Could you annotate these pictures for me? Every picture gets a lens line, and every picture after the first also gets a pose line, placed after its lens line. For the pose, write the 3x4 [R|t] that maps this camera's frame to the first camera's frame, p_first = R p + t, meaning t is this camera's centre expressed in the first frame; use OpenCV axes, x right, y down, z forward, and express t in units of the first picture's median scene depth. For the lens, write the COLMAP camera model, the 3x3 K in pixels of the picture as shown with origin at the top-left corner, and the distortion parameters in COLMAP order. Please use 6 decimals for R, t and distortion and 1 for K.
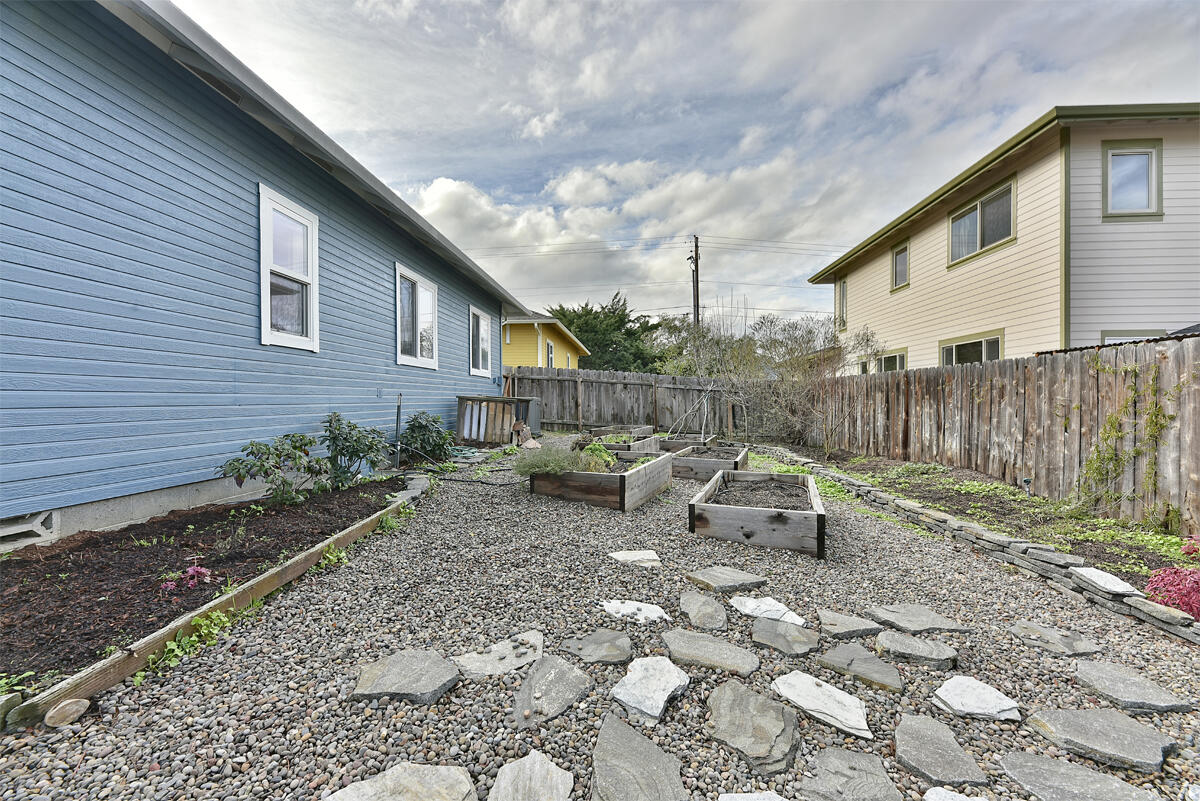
lens RADIAL K [[484.0, 0, 600.7], [0, 484.0, 402.2], [0, 0, 1]] dist [0.001912, -0.003893]
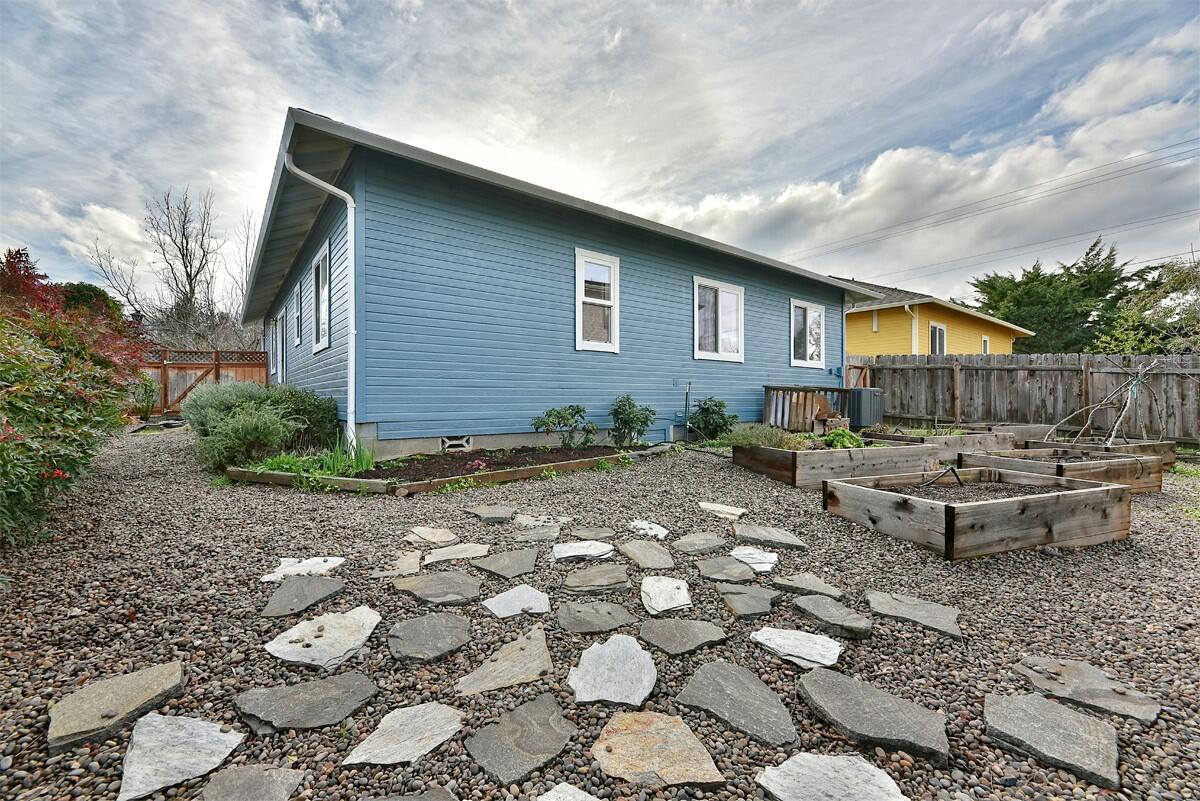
lens RADIAL K [[484.0, 0, 600.7], [0, 484.0, 402.2], [0, 0, 1]] dist [0.001912, -0.003893]
pose [[0.671118, 0.006640, -0.741321, 0.467500], [-0.005372, 0.999977, 0.004093, 0.038282], [0.741331, 0.001236, 0.671139, 0.005455]]
